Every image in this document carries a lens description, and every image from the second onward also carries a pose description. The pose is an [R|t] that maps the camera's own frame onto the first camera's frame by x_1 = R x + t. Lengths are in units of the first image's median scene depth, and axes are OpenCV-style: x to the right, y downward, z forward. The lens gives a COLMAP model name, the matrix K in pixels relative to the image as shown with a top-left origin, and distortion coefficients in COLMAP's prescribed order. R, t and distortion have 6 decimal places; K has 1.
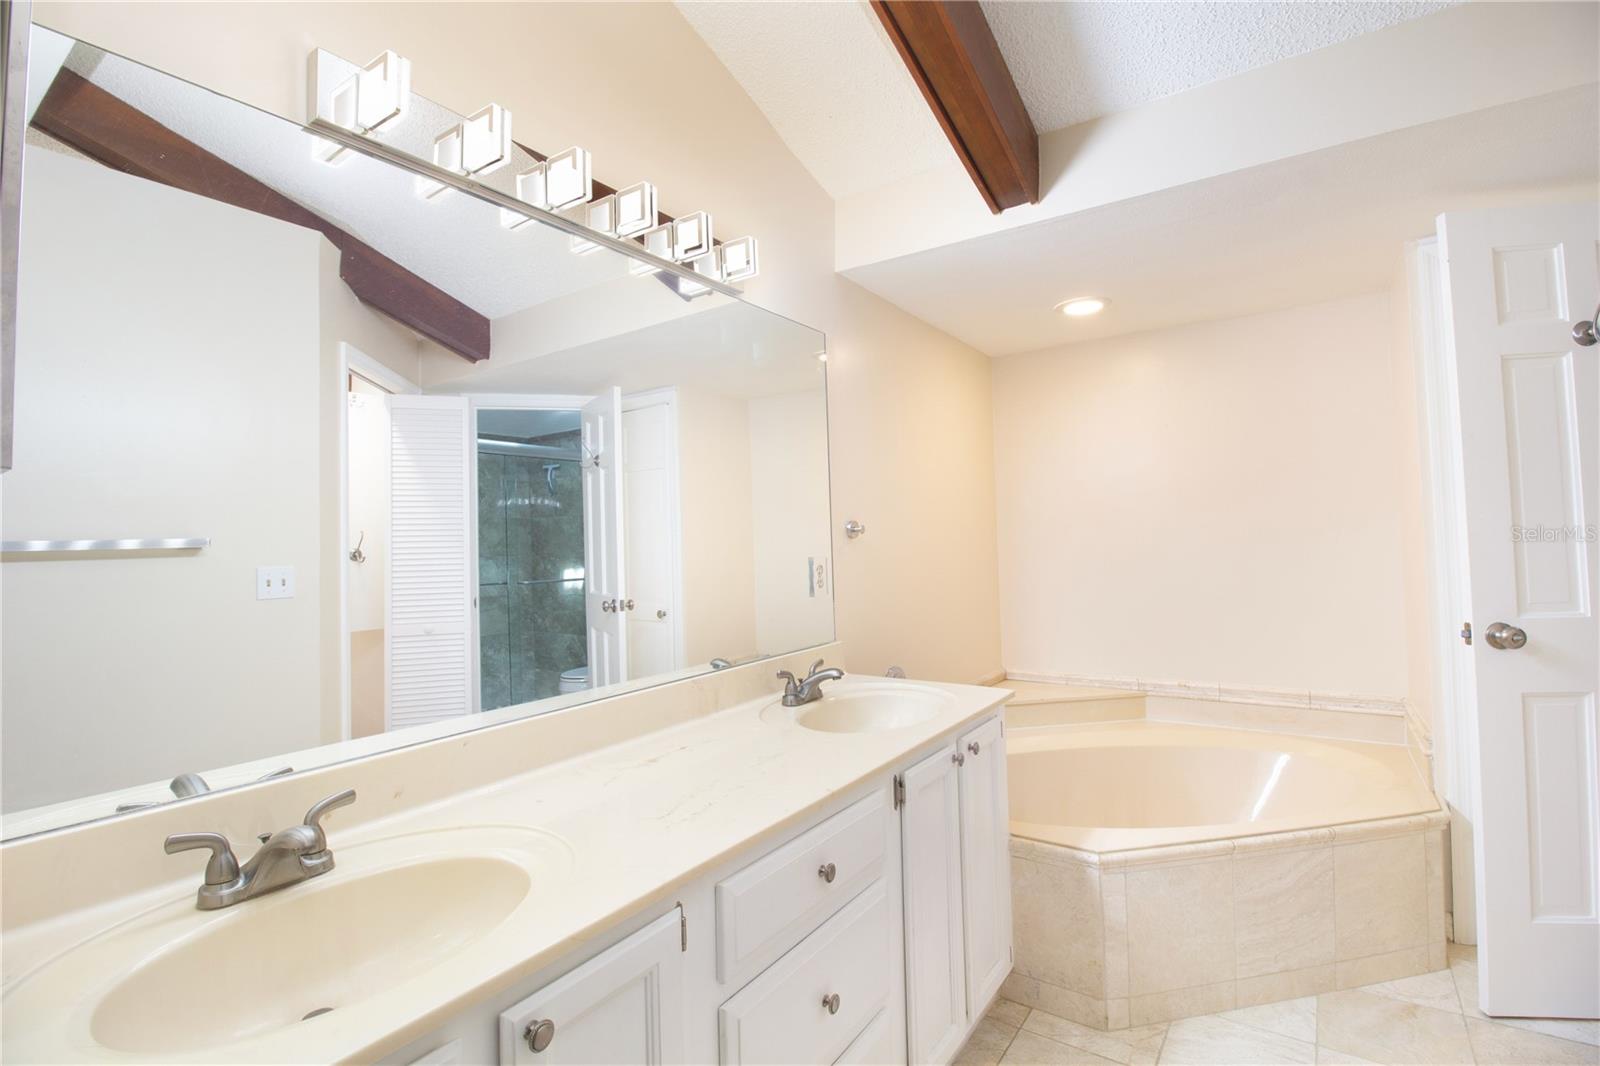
lens RADIAL K [[737.1, 0, 799.6], [0, 737.1, 530.0], [0, 0, 1]] dist [-0.004815, -0.008269]
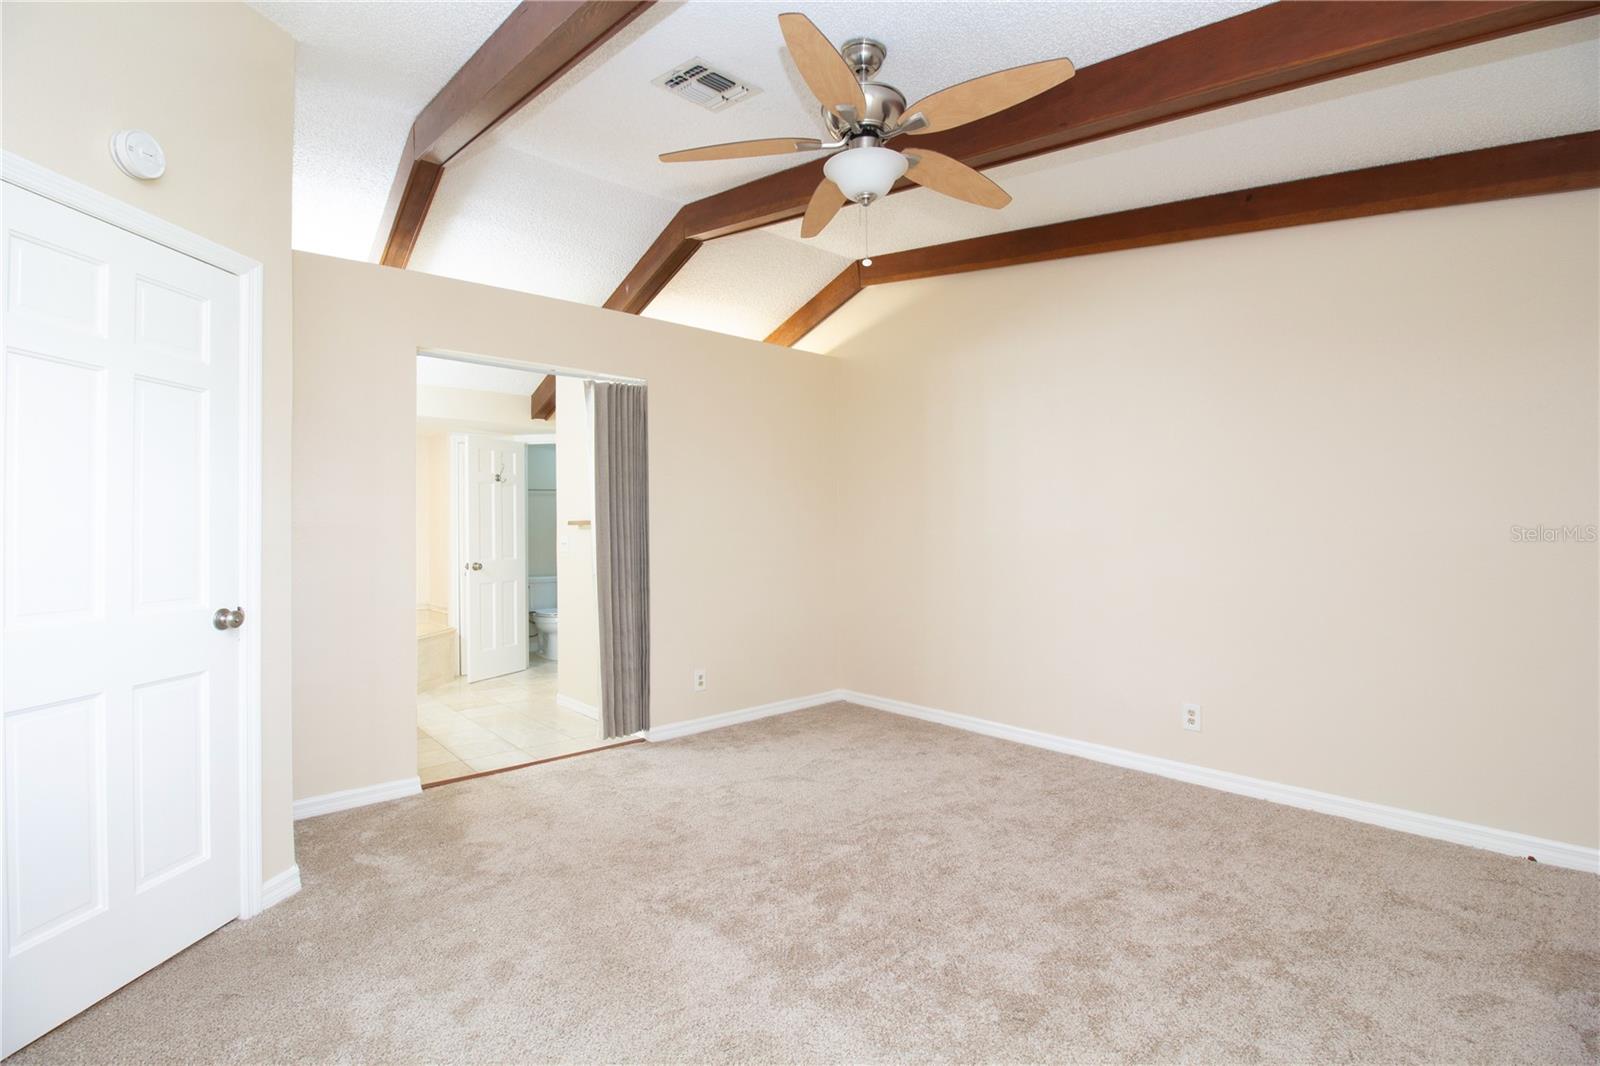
lens RADIAL K [[737.1, 0, 798.0], [0, 737.1, 532.7], [0, 0, 1]] dist [-0.004815, -0.008269]
pose [[0.377374, 0.021125, 0.925820, -1.703491], [-0.028180, 0.999539, -0.011320, -0.019941], [-0.925632, -0.021818, 0.377795, -1.738002]]
